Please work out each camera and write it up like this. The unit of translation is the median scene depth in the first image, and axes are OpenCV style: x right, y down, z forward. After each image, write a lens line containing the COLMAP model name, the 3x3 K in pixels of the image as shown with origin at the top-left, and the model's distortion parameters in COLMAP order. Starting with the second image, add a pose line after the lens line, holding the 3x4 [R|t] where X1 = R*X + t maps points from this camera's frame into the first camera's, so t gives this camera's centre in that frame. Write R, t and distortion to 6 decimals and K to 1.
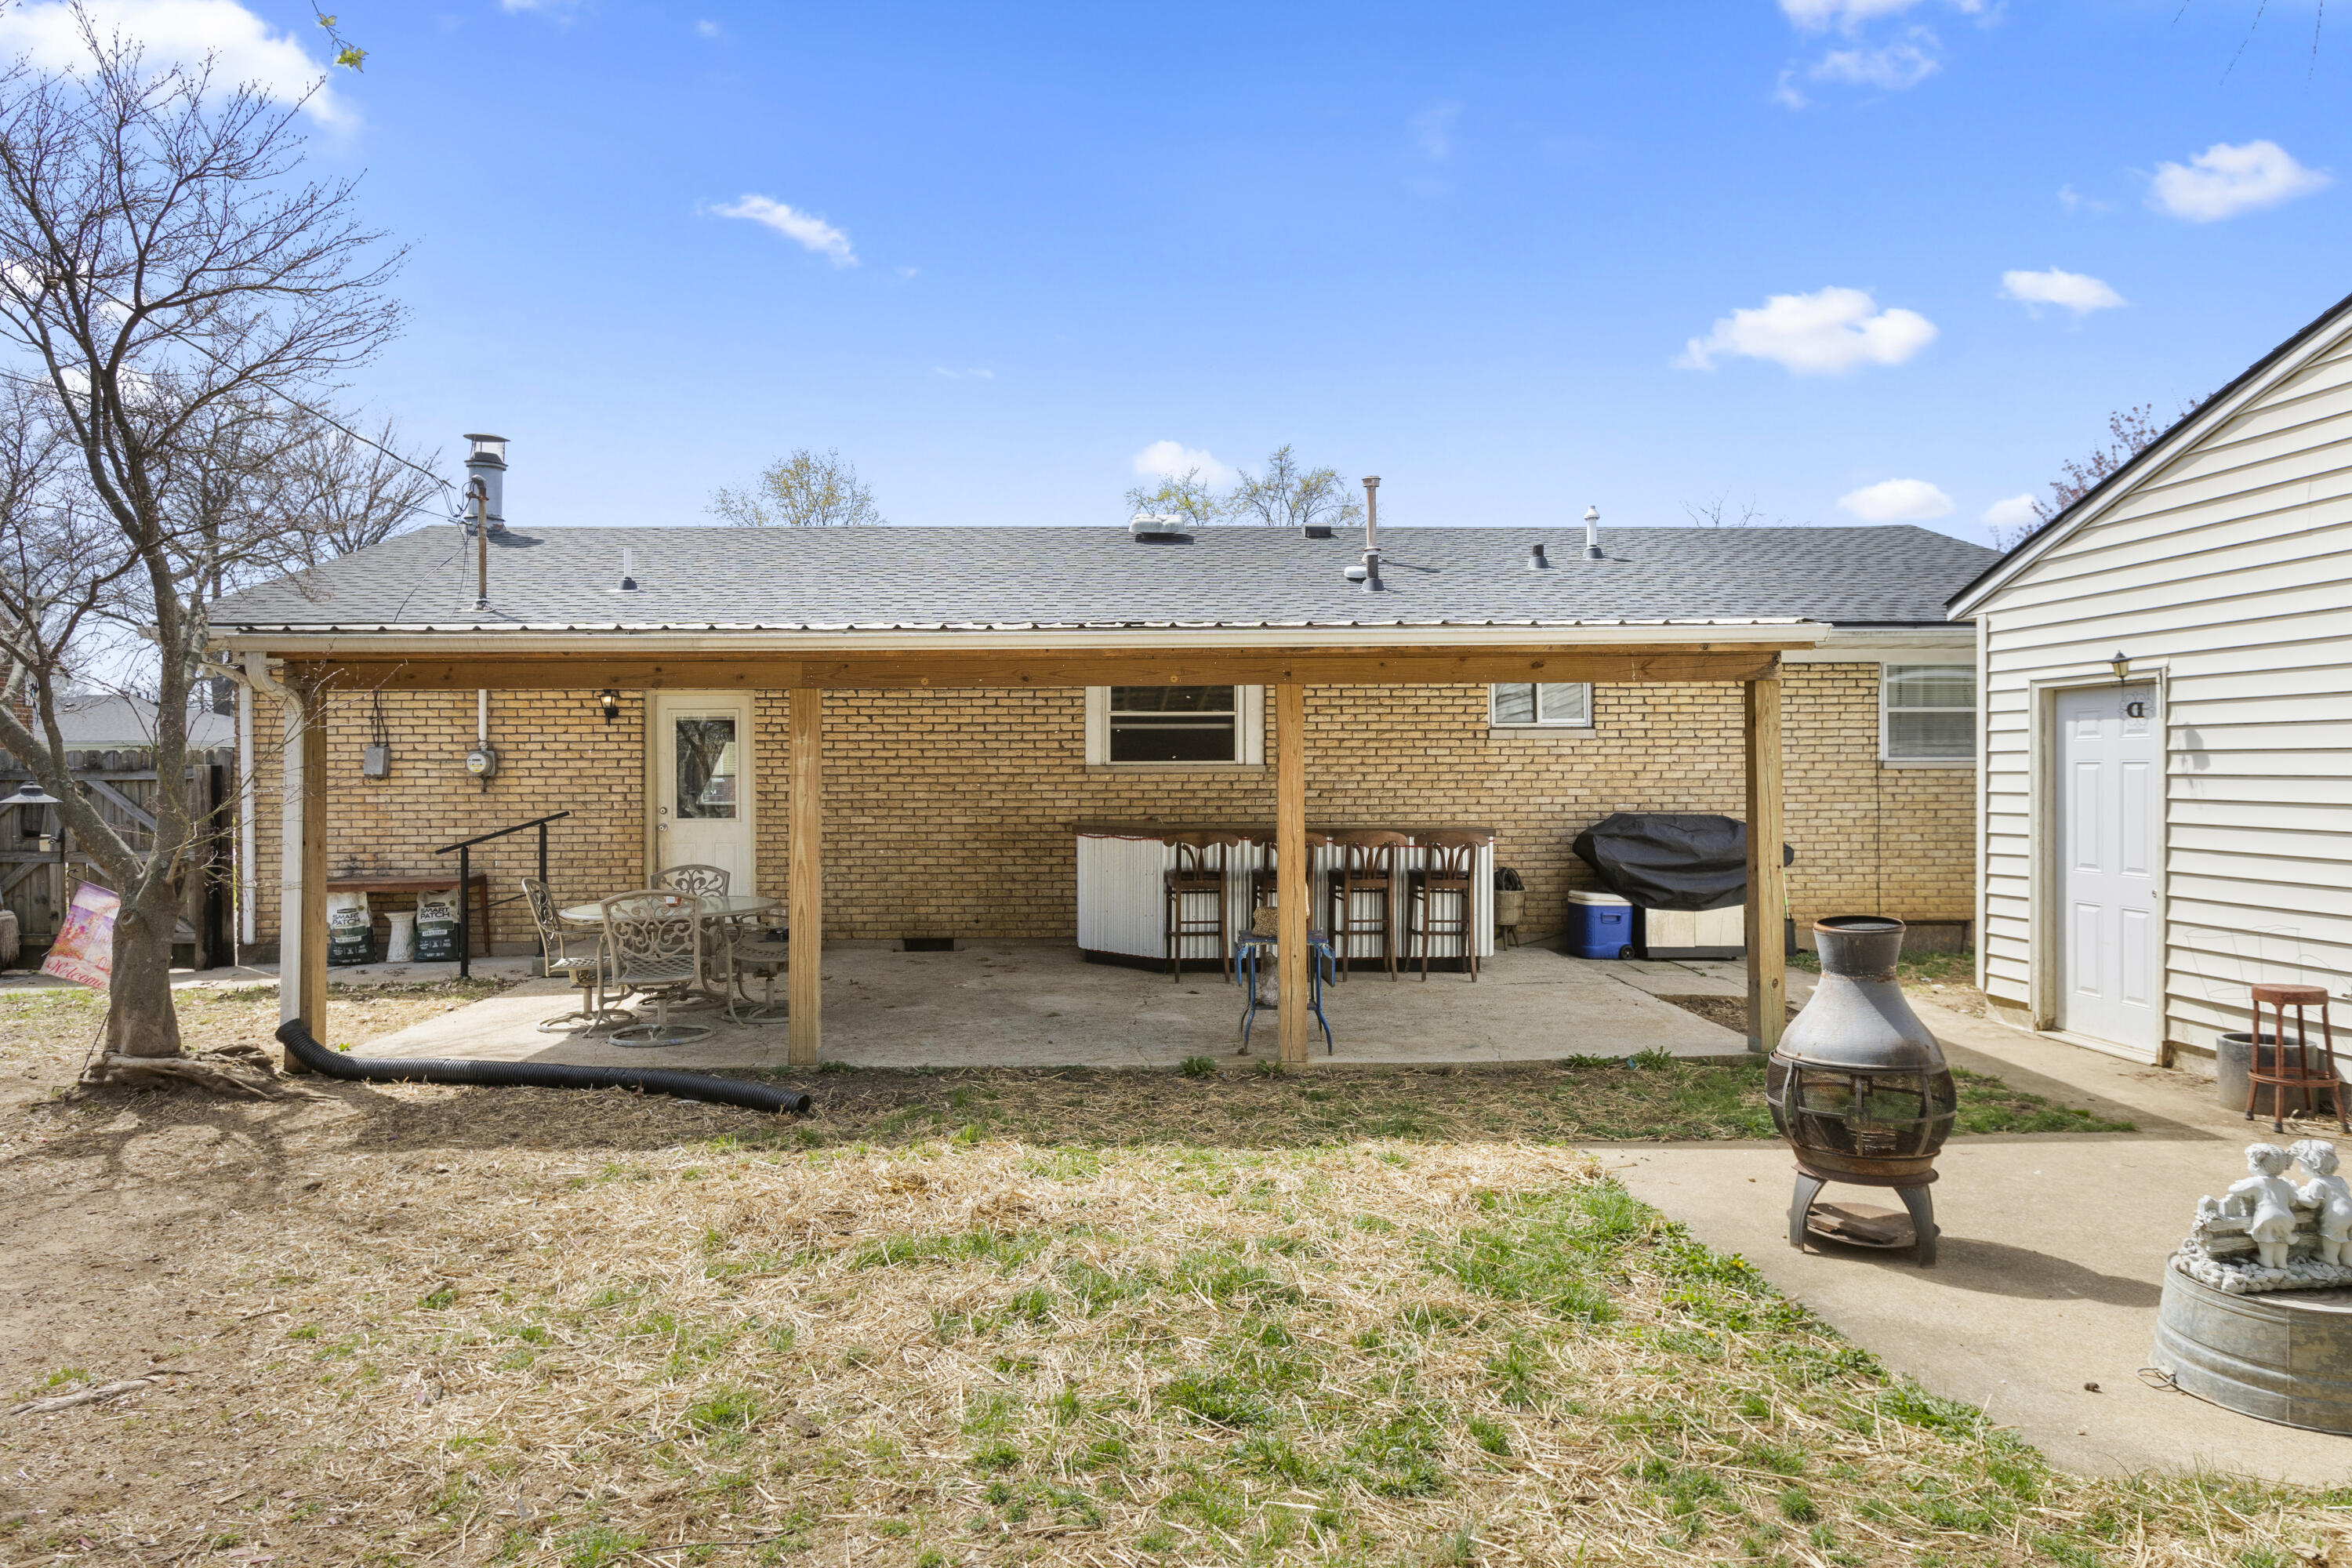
lens RADIAL K [[1568.5, 0, 1172.4], [0, 1568.5, 780.3], [0, 0, 1]] dist [0.000132, -0.000141]
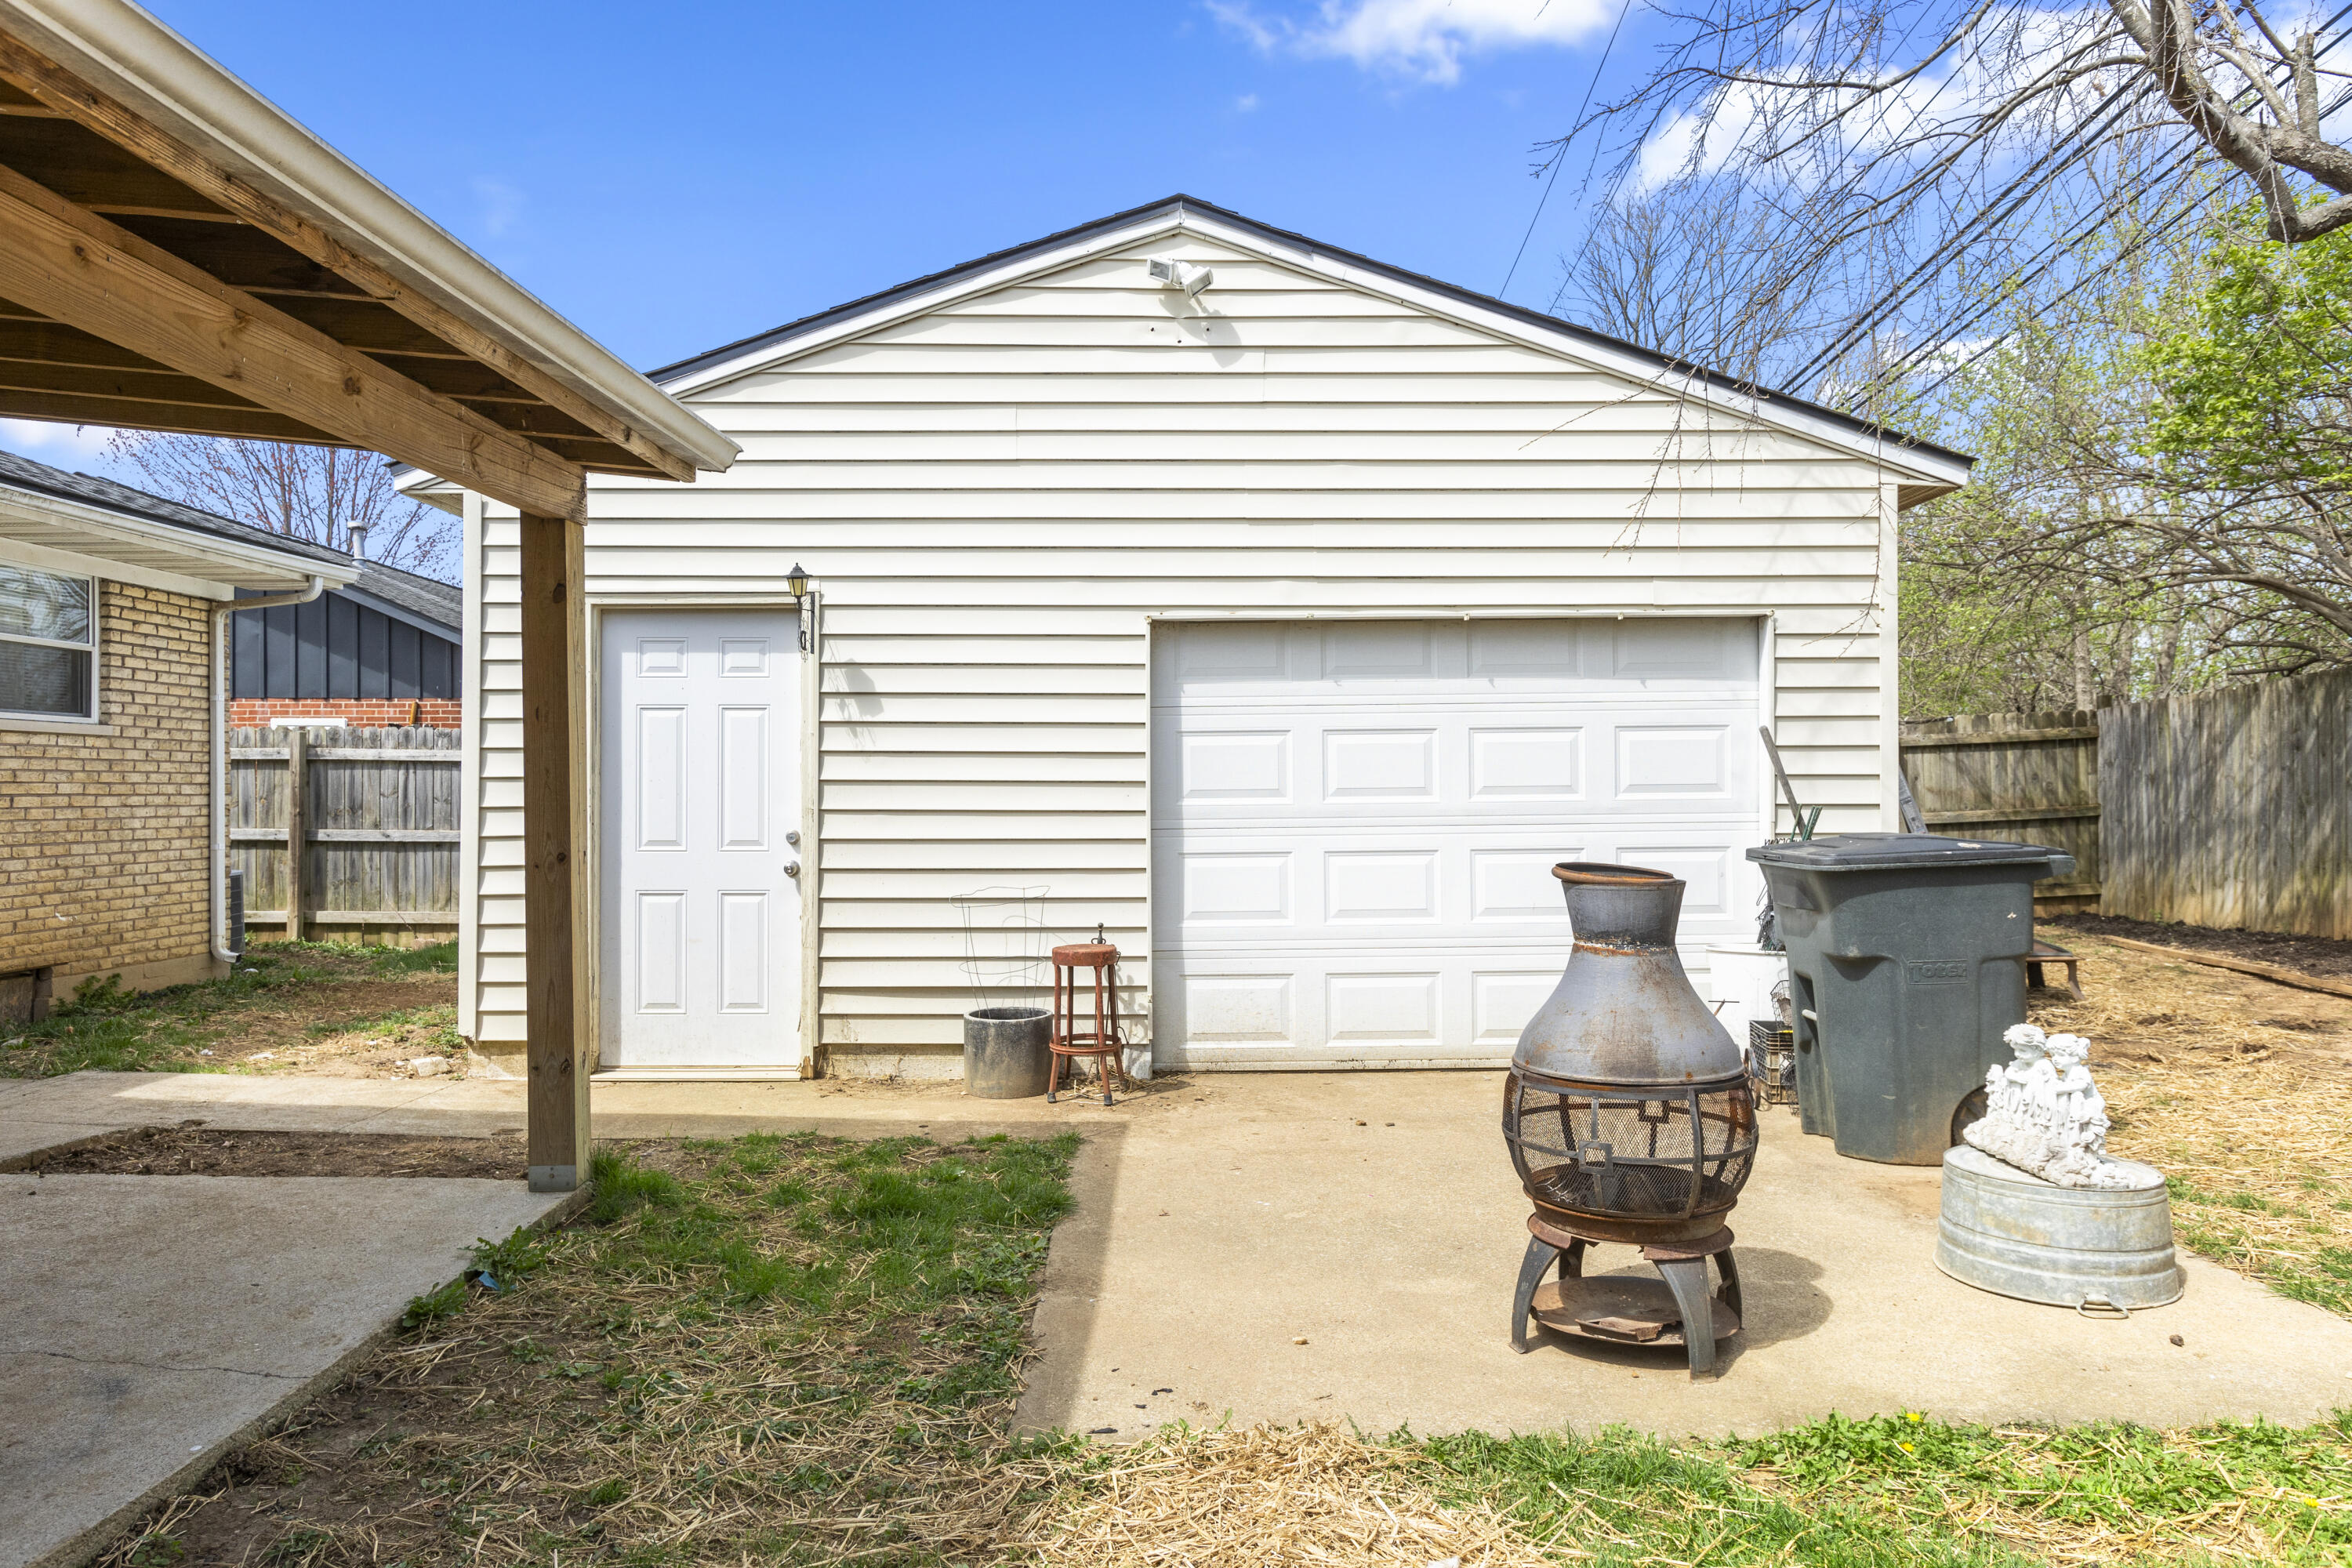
lens RADIAL K [[1535.5, 0, 1175.5], [0, 1535.5, 767.8], [0, 0, 1]] dist [0.006616, 0.002686]
pose [[0.058306, 0.015457, 0.998179, -0.163232], [0.012091, 0.999796, -0.016188, 0.035935], [-0.998226, 0.013013, 0.058107, 0.768528]]
